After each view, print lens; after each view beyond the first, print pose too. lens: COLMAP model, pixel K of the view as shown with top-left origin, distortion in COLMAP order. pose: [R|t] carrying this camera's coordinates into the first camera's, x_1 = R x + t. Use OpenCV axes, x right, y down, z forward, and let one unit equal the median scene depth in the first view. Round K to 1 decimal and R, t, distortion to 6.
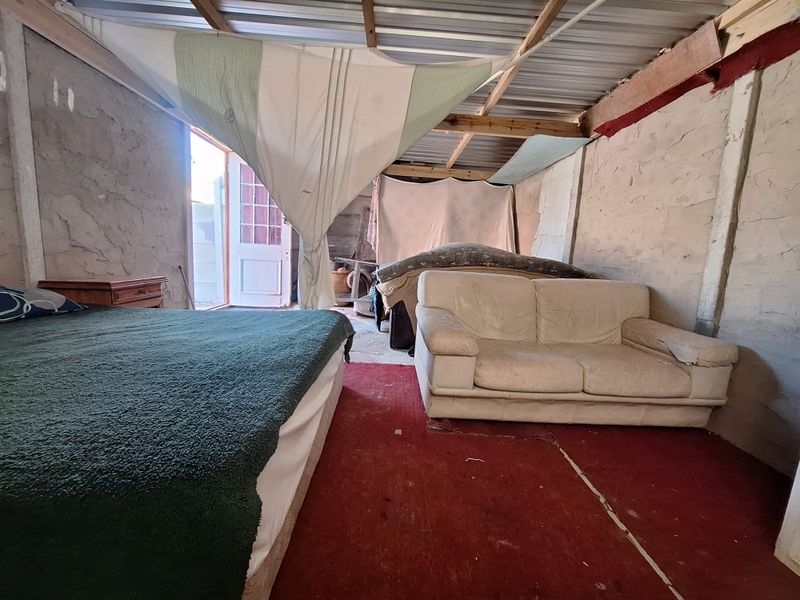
lens RADIAL K [[318.1, 0, 402.6], [0, 318.1, 298.7], [0, 0, 1]] dist [-0.006600, 0.002980]
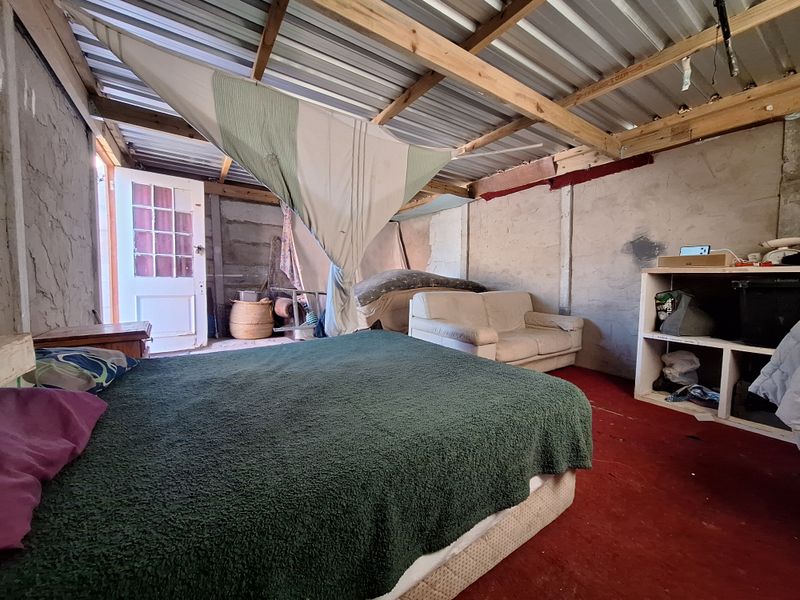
lens RADIAL K [[318.1, 0, 402.6], [0, 318.1, 298.7], [0, 0, 1]] dist [-0.006600, 0.002980]
pose [[0.841533, -0.078338, 0.534496, -0.682639], [0.115054, 0.992719, -0.035649, -0.023181], [-0.527812, 0.091496, 0.844419, -0.074536]]
